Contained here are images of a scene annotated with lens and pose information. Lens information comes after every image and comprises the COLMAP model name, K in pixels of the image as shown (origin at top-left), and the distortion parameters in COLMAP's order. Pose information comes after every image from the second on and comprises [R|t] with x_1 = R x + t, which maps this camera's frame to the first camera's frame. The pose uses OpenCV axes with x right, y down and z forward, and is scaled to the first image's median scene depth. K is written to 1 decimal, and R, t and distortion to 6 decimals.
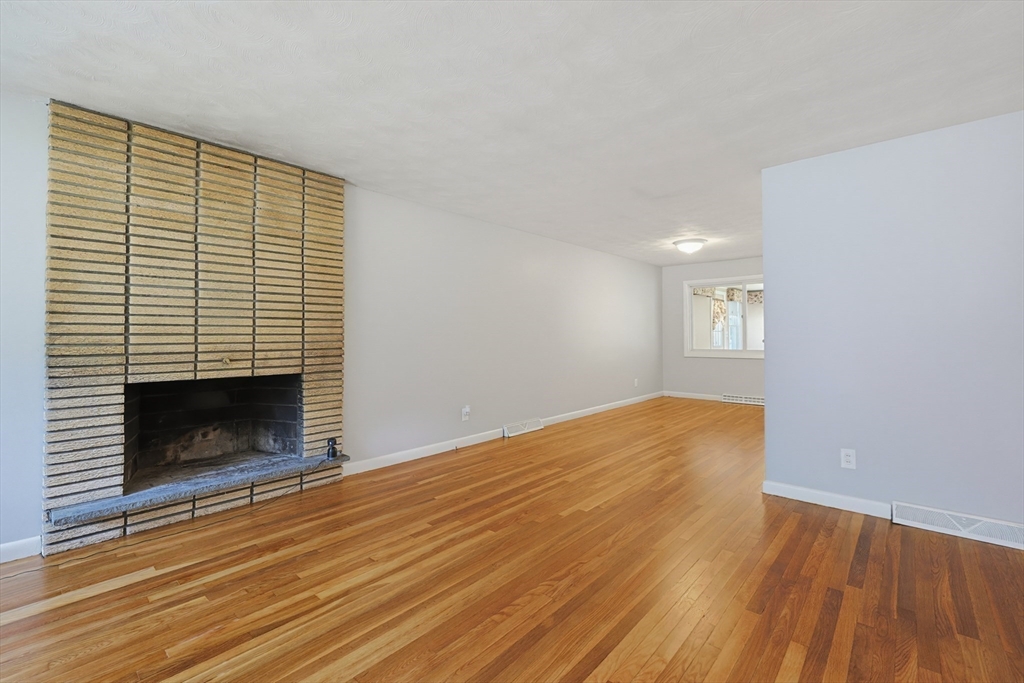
lens RADIAL K [[439.1, 0, 509.9], [0, 439.1, 343.2], [0, 0, 1]] dist [0.005147, 0.000855]
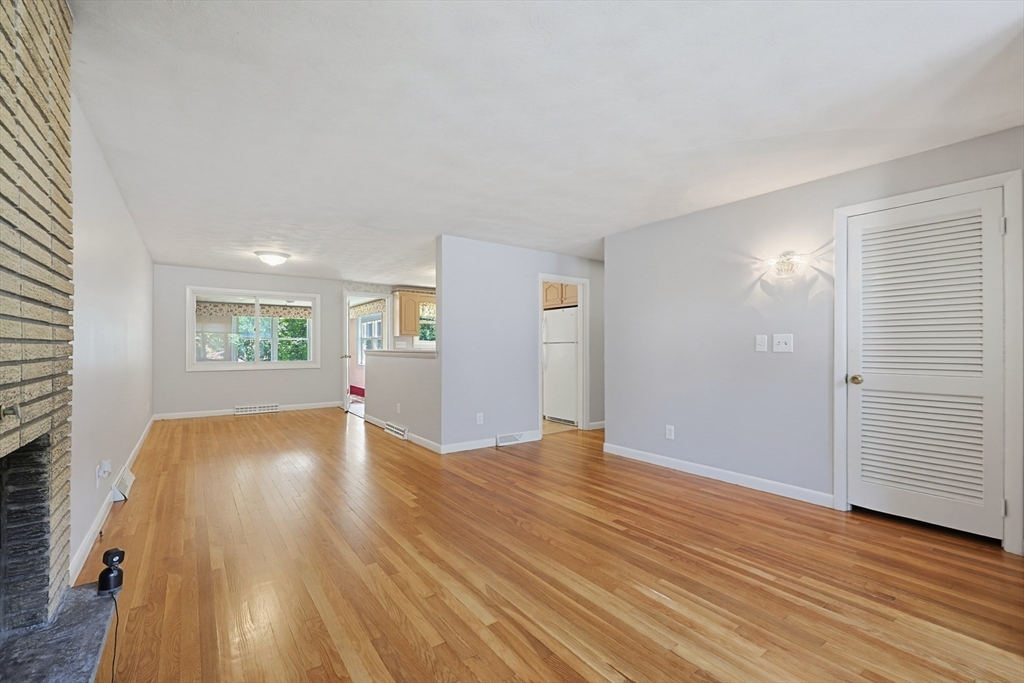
lens RADIAL K [[439.1, 0, 511.7], [0, 439.1, 344.3], [0, 0, 1]] dist [0.005147, 0.000855]
pose [[0.213157, 0.014079, 0.976916, -1.026348], [0.014549, 0.999740, -0.017582, 0.004310], [-0.976910, 0.017961, 0.212897, 0.576592]]
